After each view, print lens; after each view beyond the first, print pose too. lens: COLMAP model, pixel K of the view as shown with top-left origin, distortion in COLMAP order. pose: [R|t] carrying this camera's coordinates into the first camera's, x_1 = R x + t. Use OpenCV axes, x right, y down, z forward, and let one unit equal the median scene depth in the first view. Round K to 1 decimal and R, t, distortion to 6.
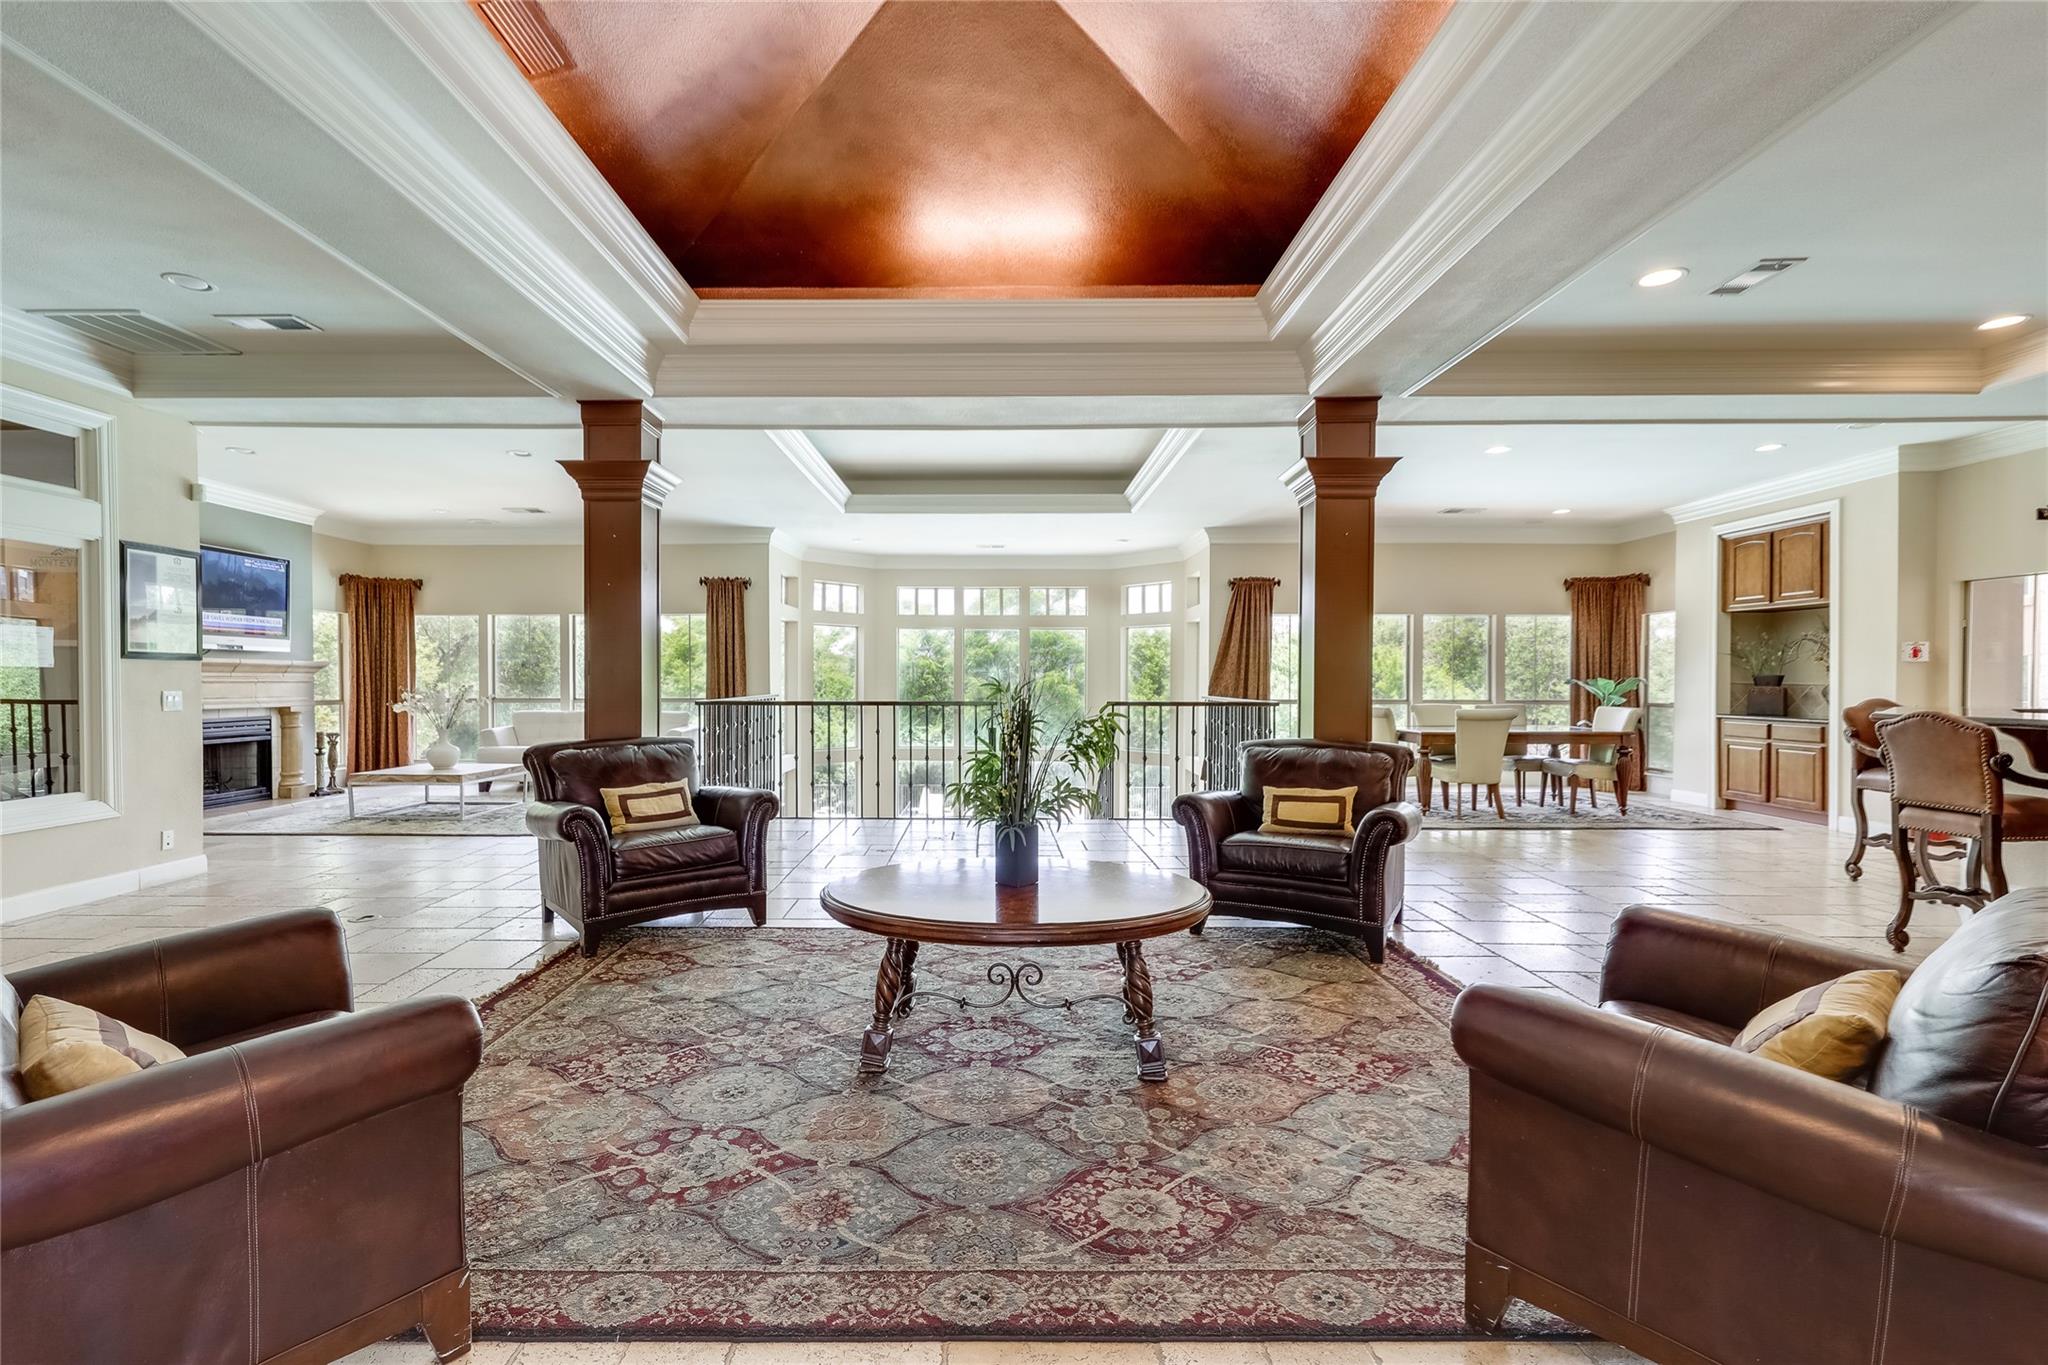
lens RADIAL K [[868.8, 0, 1007.1], [0, 868.8, 686.7], [0, 0, 1]] dist [0.003596, -0.000570]
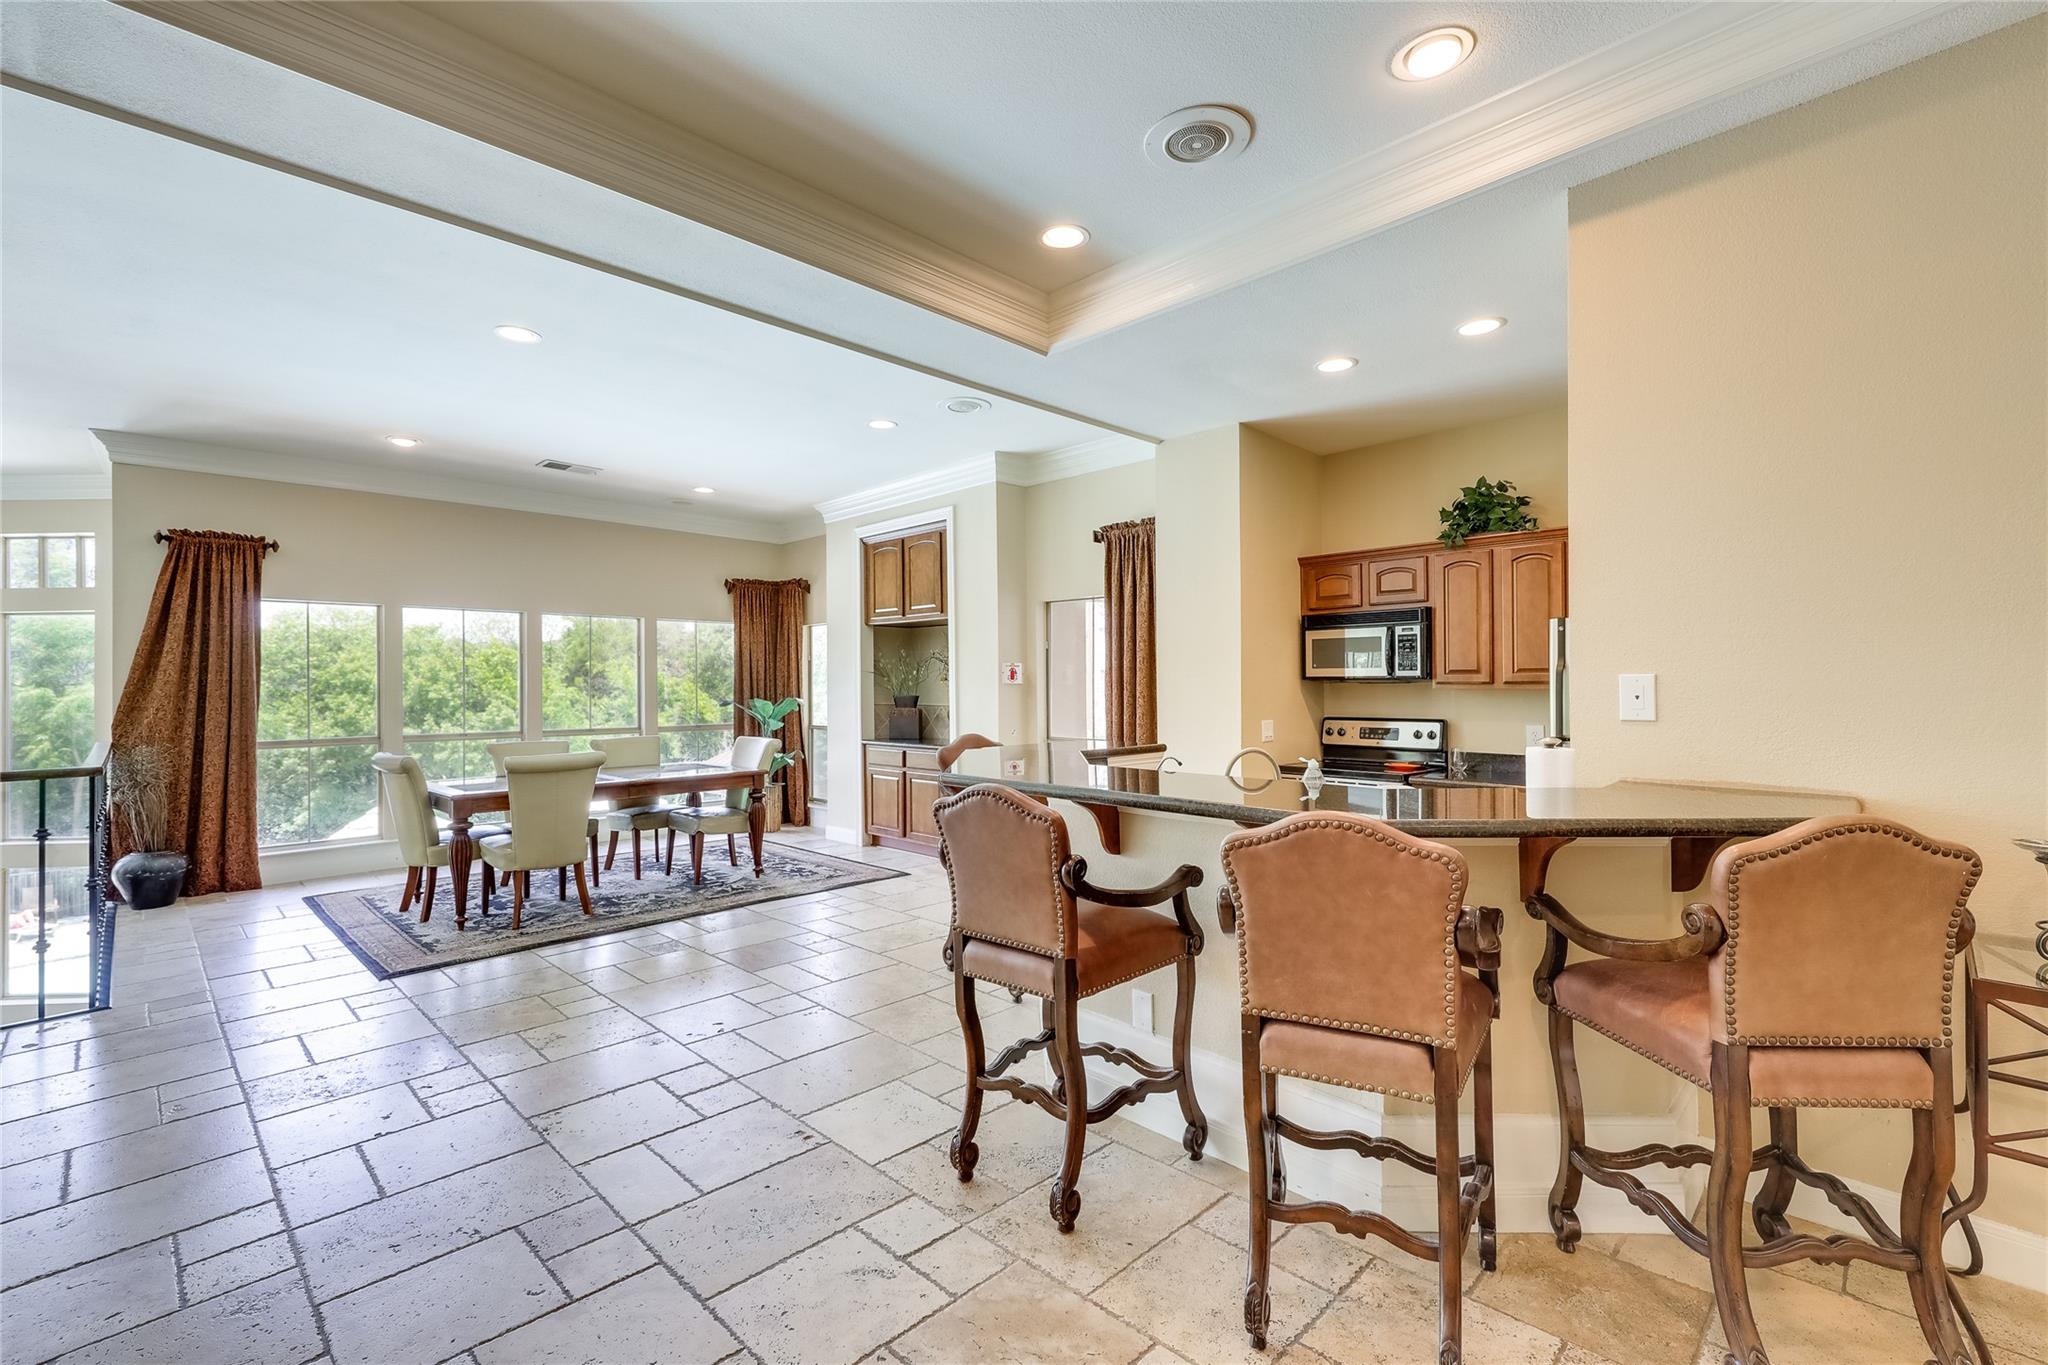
lens RADIAL K [[898.2, 0, 1016.6], [0, 898.2, 683.8], [0, 0, 1]] dist [-0.001478, -0.000114]
pose [[0.704381, -0.001753, 0.709820, 0.282923], [0.012534, 0.999872, -0.009968, -0.014984], [-0.709712, 0.015918, 0.704313, 0.248128]]
